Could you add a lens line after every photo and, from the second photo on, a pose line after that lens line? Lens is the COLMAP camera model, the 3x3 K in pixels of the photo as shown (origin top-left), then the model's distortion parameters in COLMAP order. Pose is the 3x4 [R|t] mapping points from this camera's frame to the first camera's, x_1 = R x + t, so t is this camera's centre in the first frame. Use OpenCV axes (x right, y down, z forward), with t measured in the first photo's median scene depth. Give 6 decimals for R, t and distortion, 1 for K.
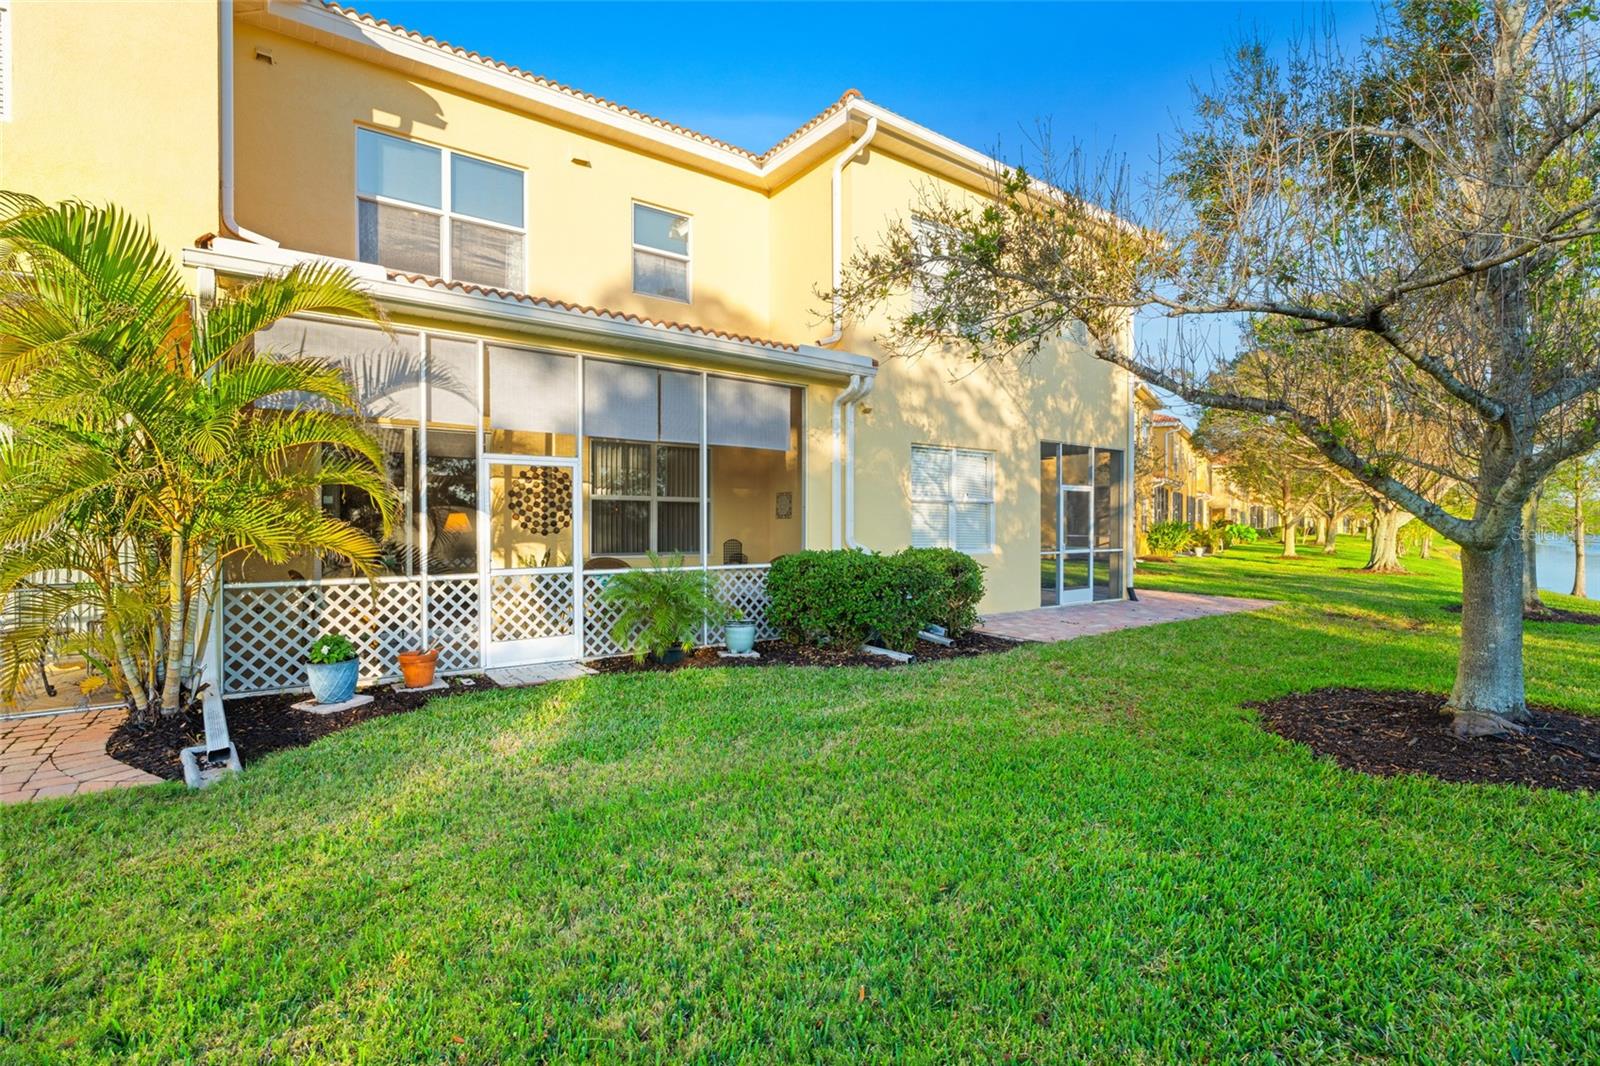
lens RADIAL K [[729.6, 0, 796.6], [0, 729.6, 519.9], [0, 0, 1]] dist [-0.004033, 0.000389]
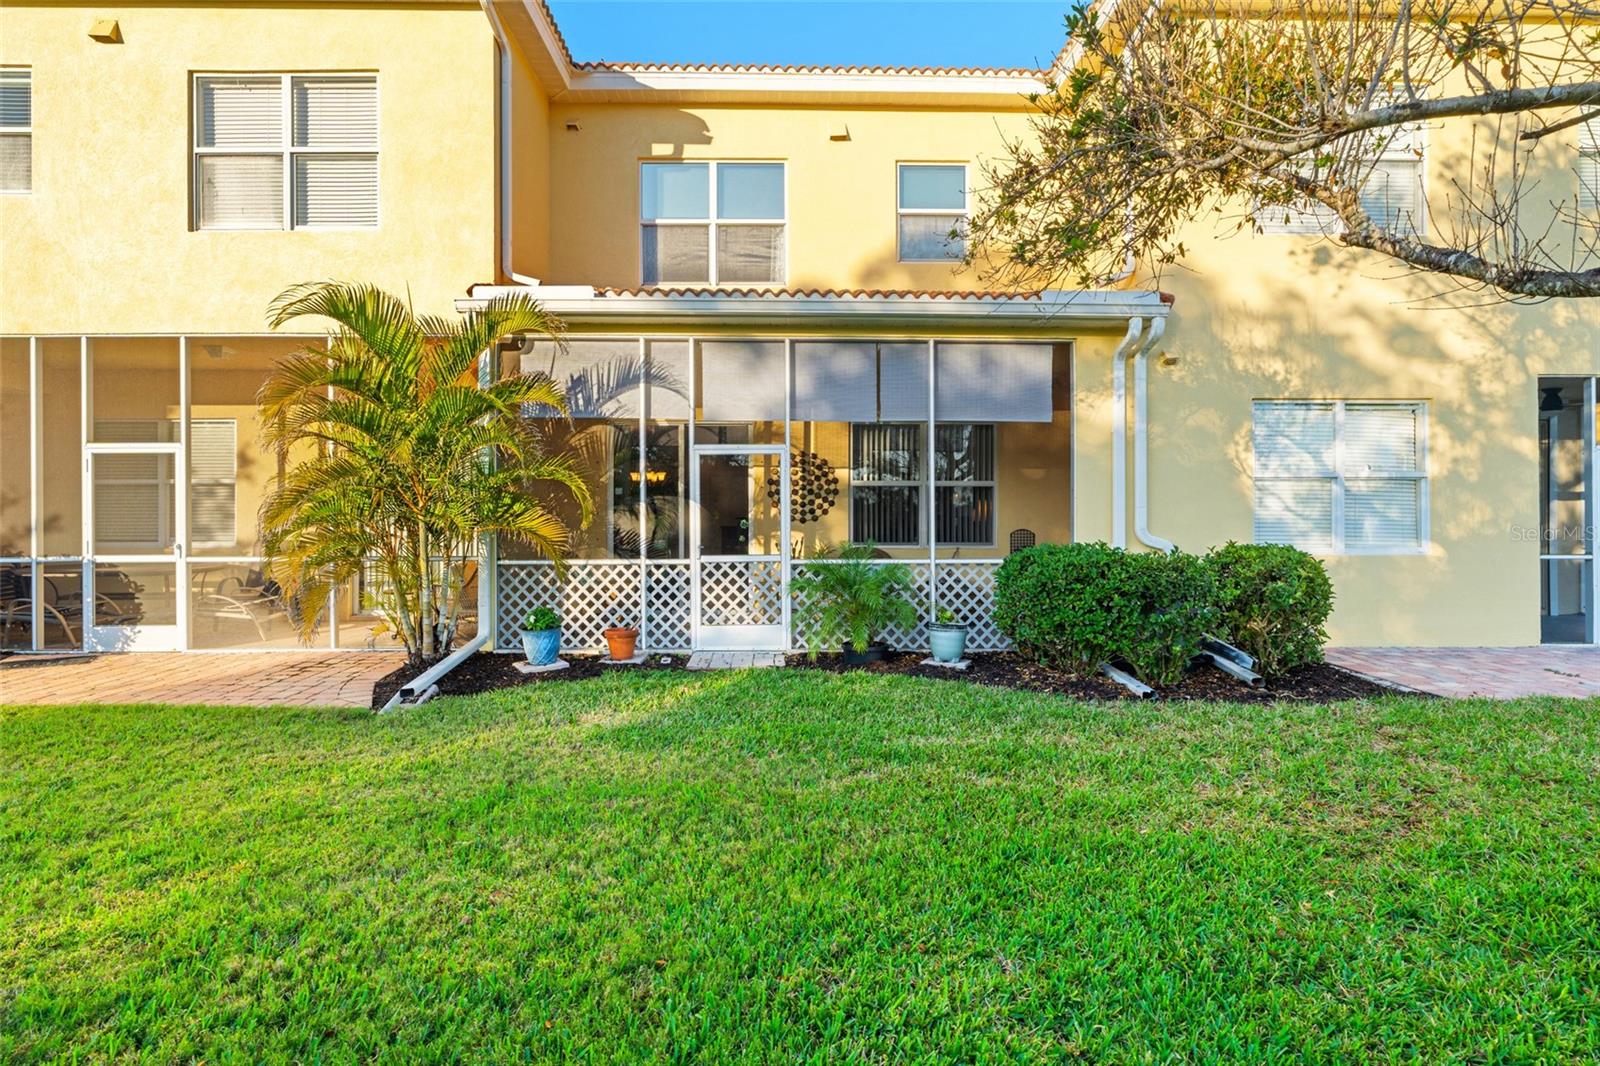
lens RADIAL K [[783.6, 0, 770.3], [0, 783.6, 504.4], [0, 0, 1]] dist [-0.020652, 0.014699]
pose [[0.822122, -0.006902, -0.569270, 0.286935], [0.005642, 0.999976, -0.003976, -0.000586], [0.569283, 0.000057, 0.822141, 0.126665]]
